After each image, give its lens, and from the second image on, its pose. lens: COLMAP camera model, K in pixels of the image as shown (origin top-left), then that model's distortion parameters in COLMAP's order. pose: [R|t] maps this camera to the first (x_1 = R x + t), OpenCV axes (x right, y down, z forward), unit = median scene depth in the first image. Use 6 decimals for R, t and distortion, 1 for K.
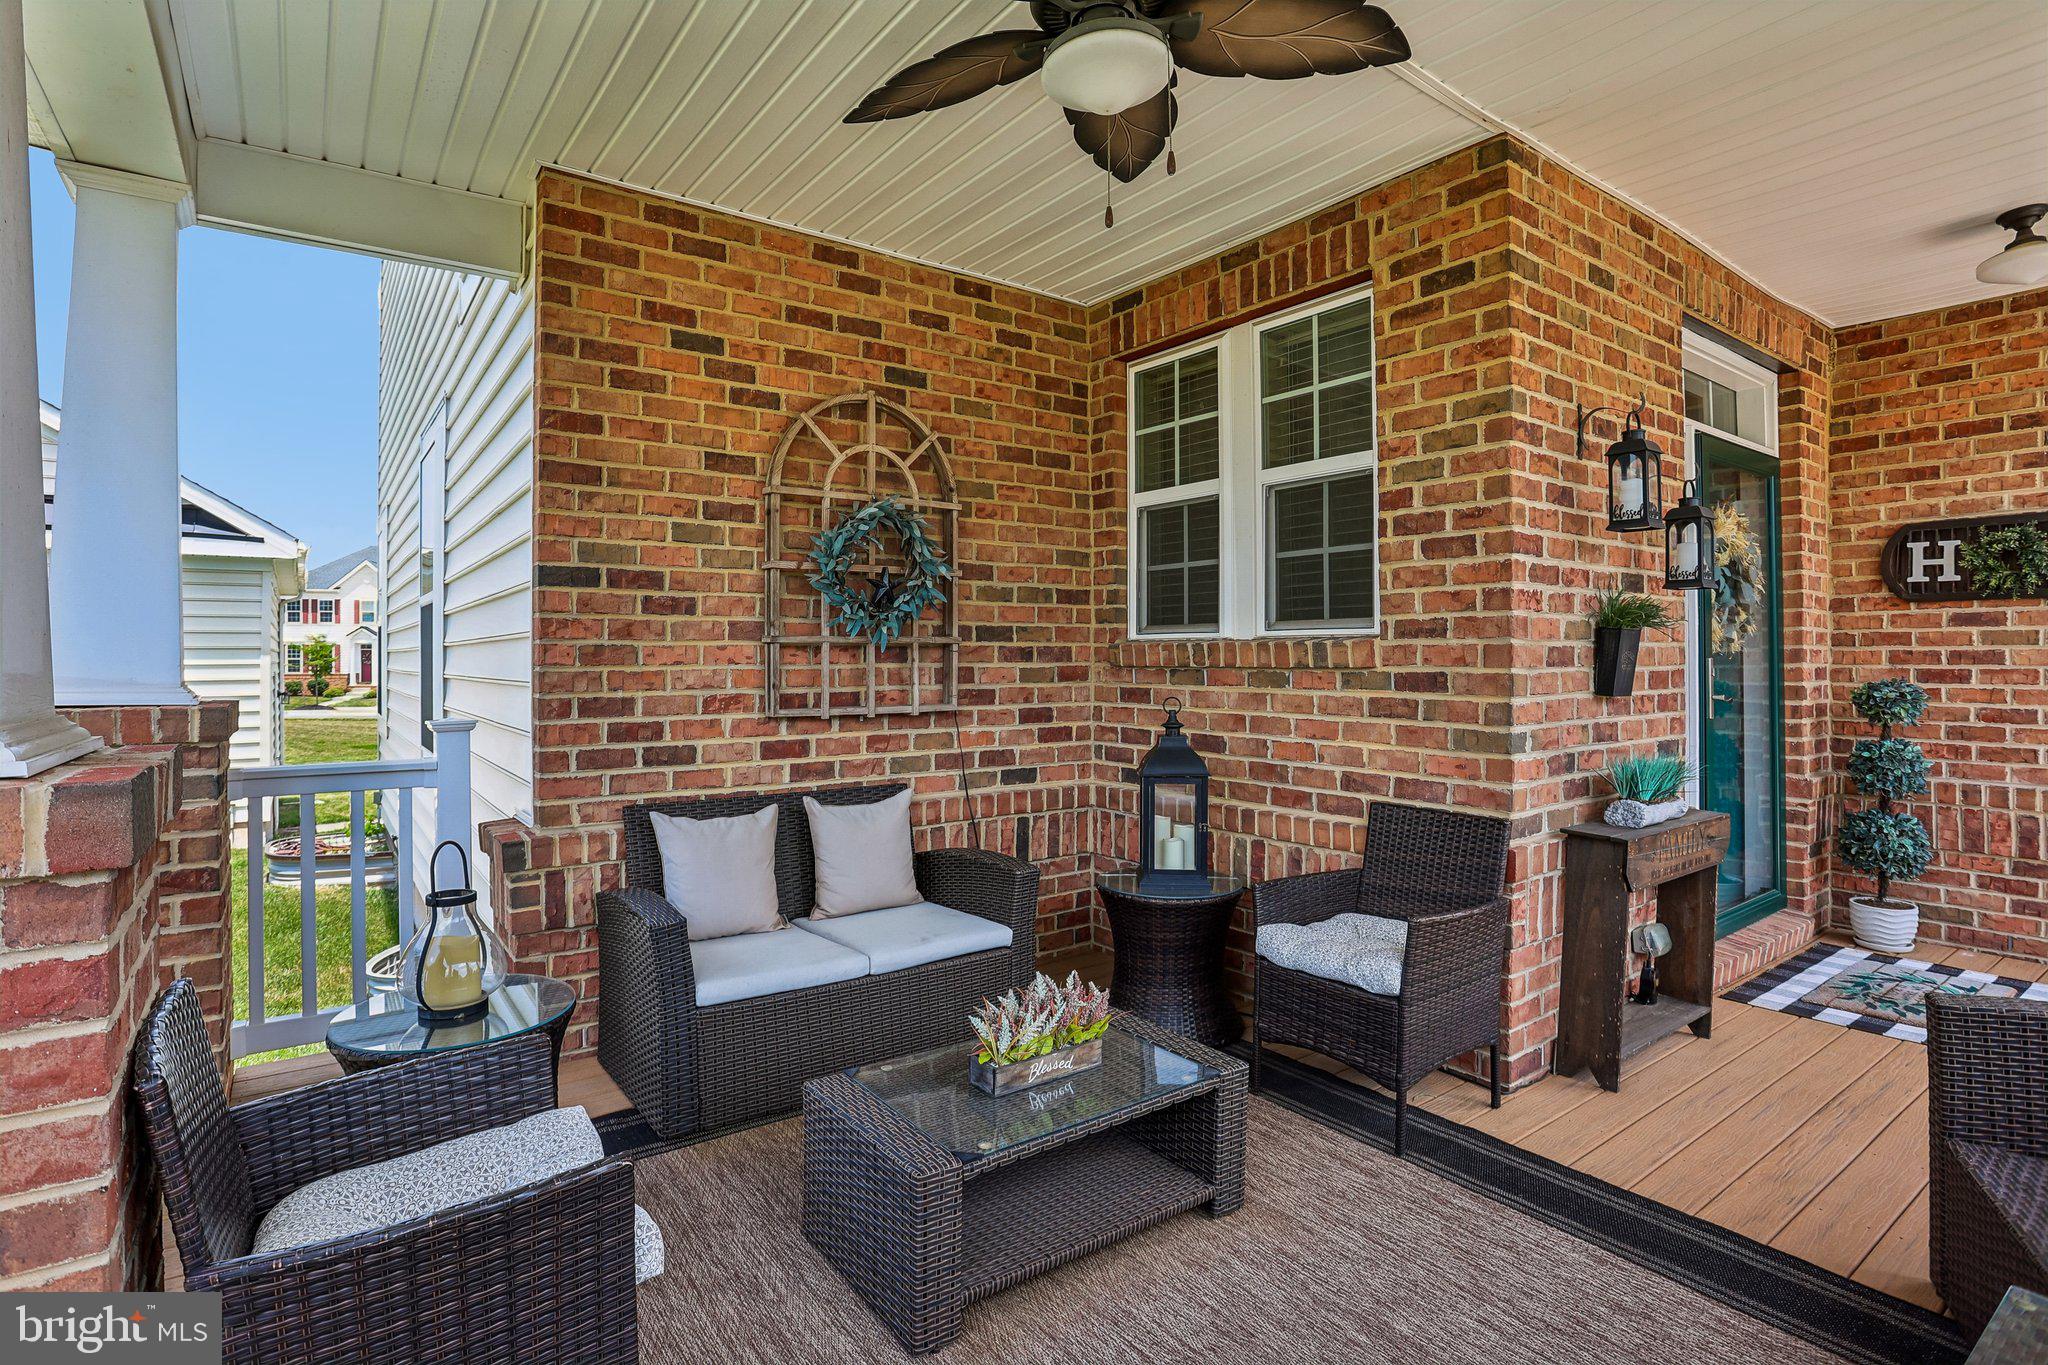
lens RADIAL K [[1041.4, 0, 1064.4], [0, 1041.4, 642.5], [0, 0, 1]] dist [-0.048137, 0.011751]
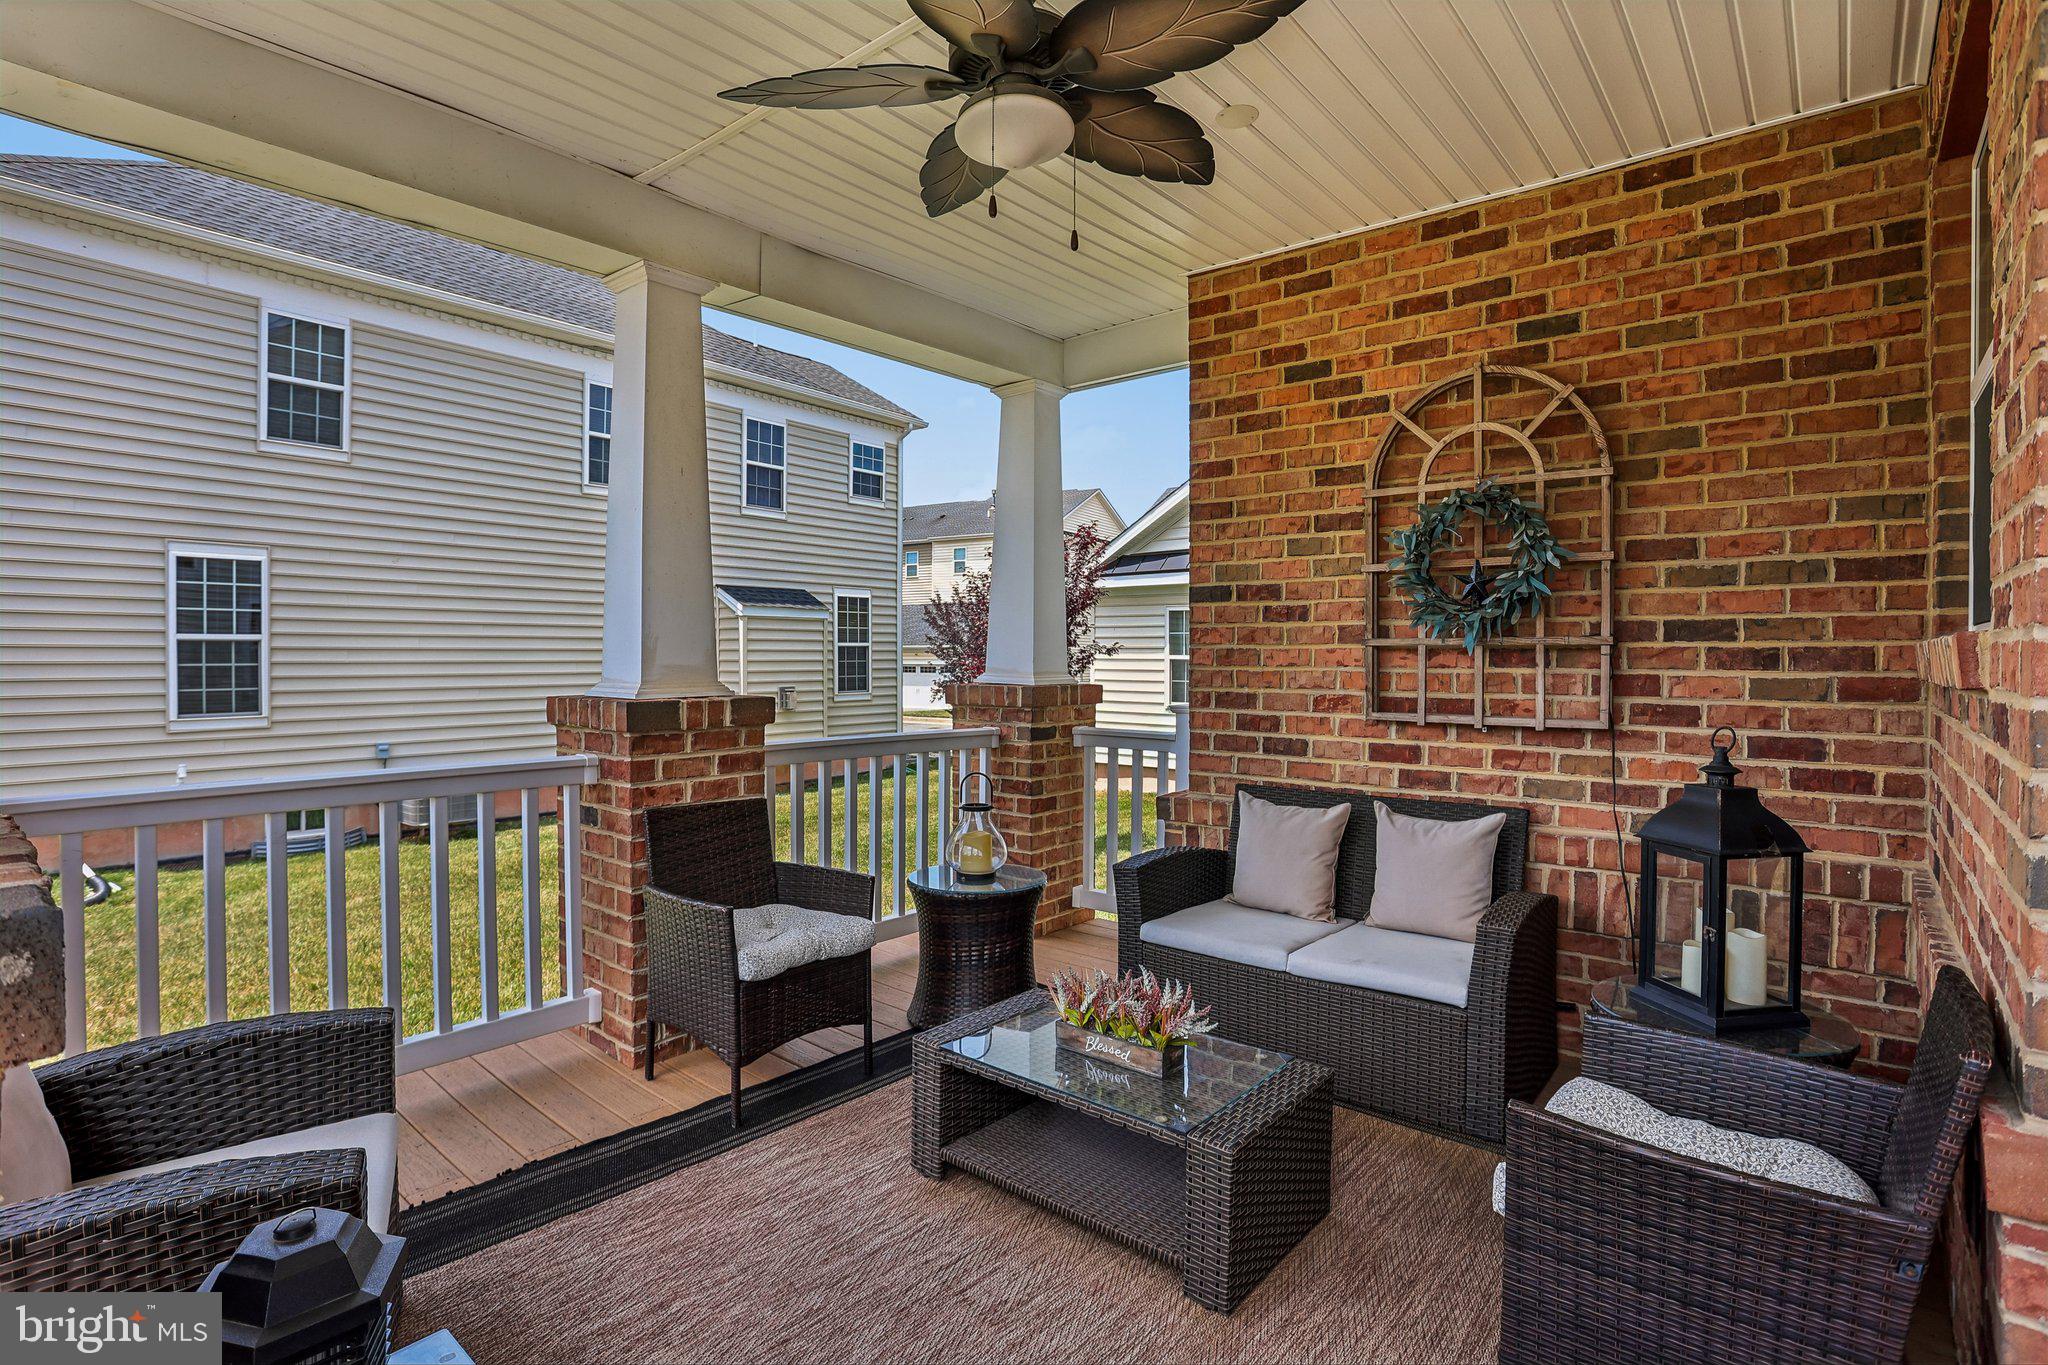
lens RADIAL K [[1041.4, 0, 1032.7], [0, 1041.4, 662.5], [0, 0, 1]] dist [-0.048137, 0.011751]
pose [[0.220955, 0.007599, -0.975254, 0.642015], [0.007274, 0.999929, 0.009440, 0.004847], [0.975257, -0.009180, 0.220884, 0.465704]]
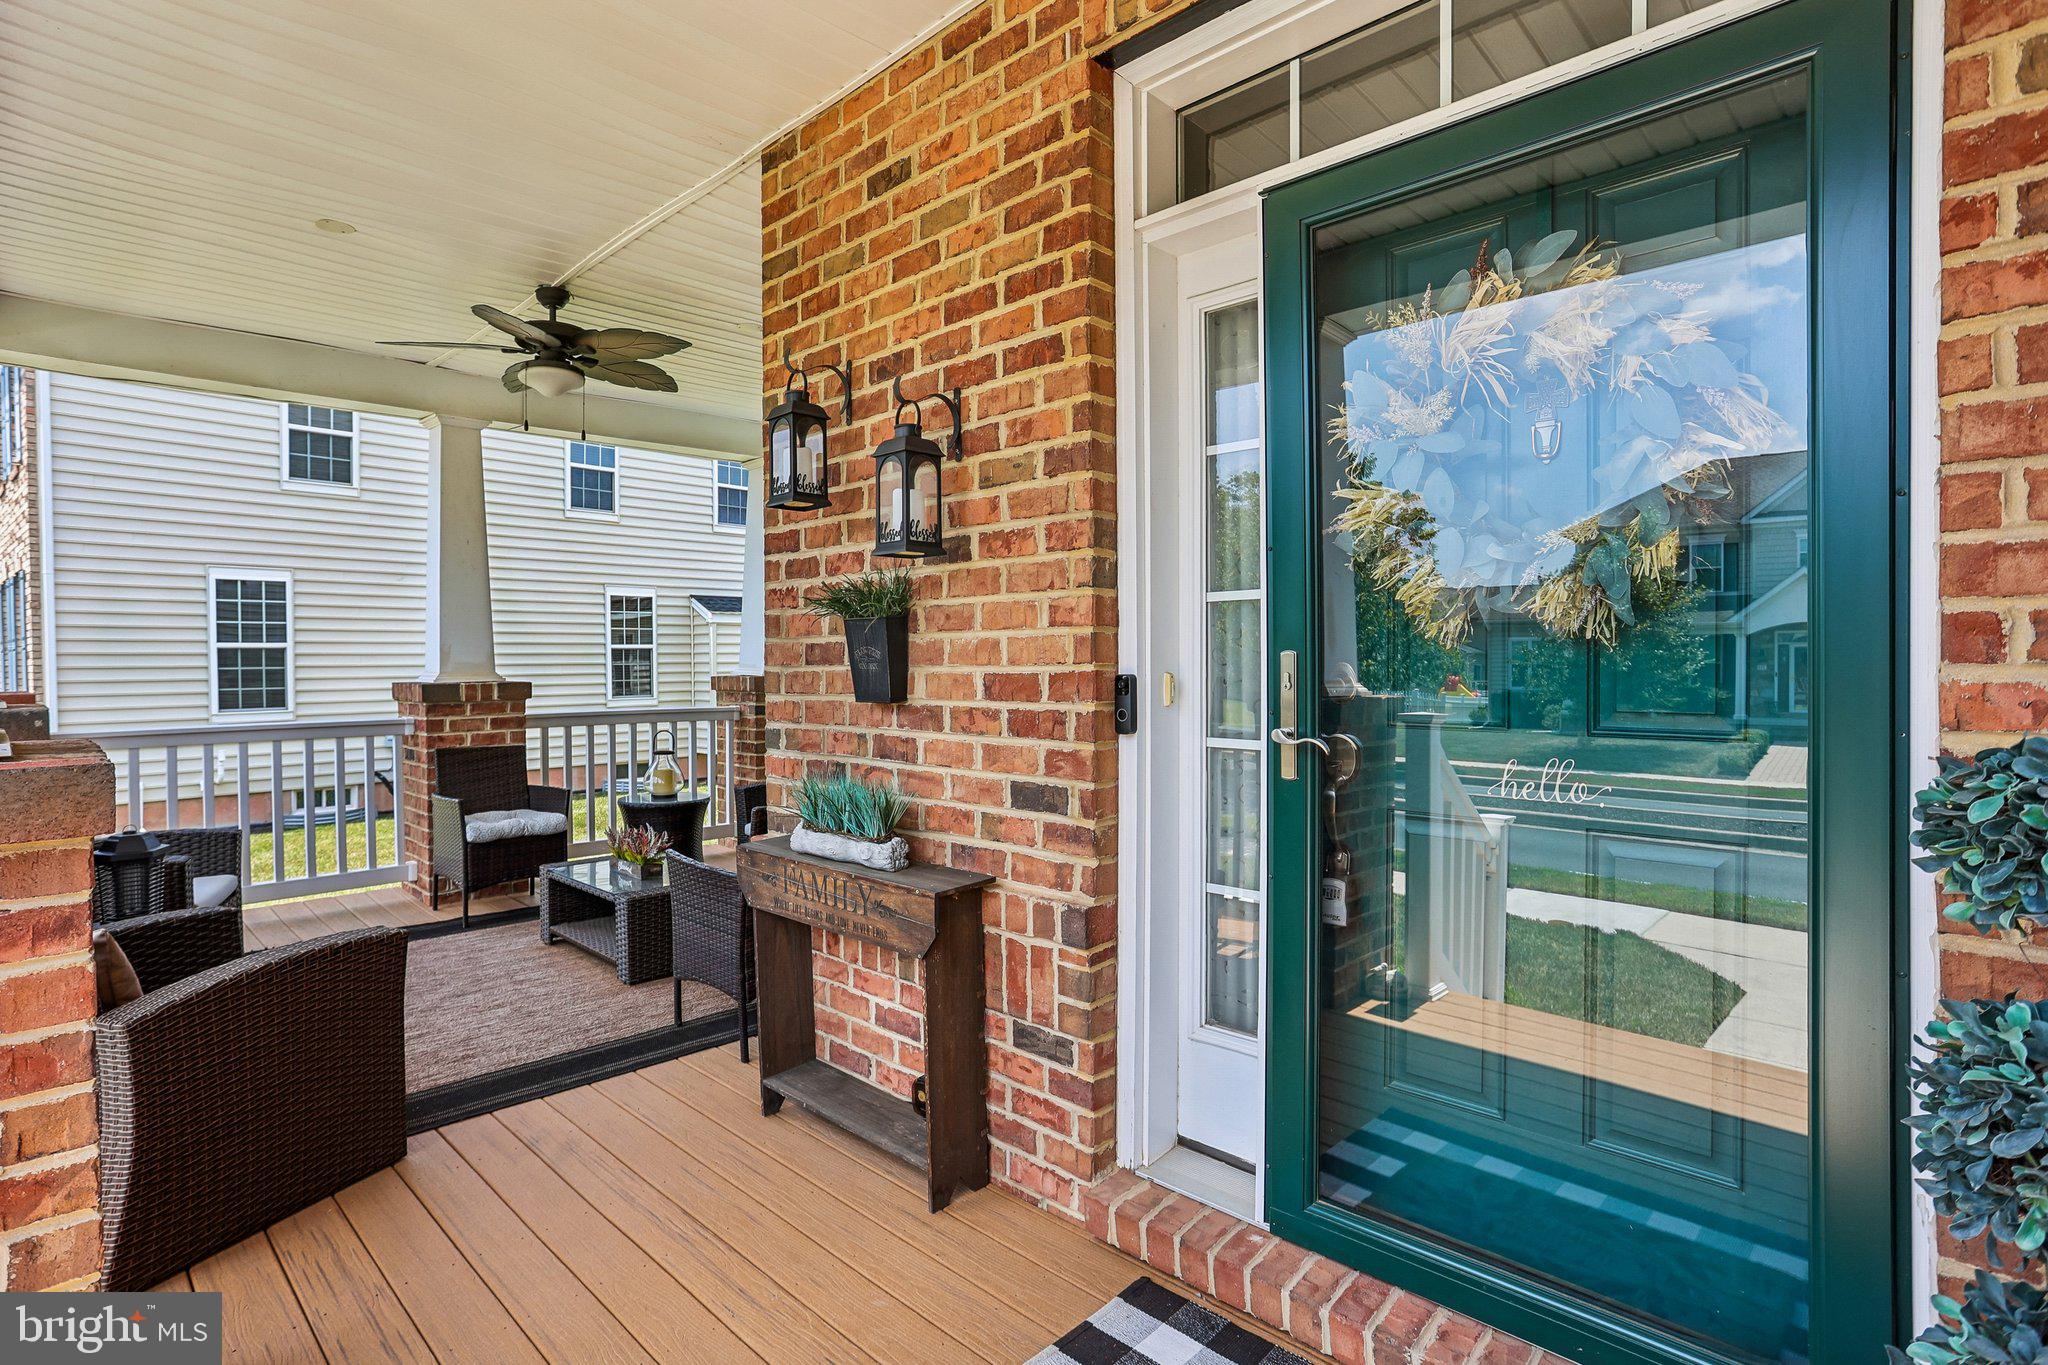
lens RADIAL K [[1041.4, 0, 1027.7], [0, 1041.4, 675.9], [0, 0, 1]] dist [-0.048137, 0.011751]
pose [[0.172543, 0.017760, -0.984842, 1.286661], [0.013757, 0.999696, 0.020438, 0.014754], [0.984906, -0.017075, 0.172246, 0.917325]]
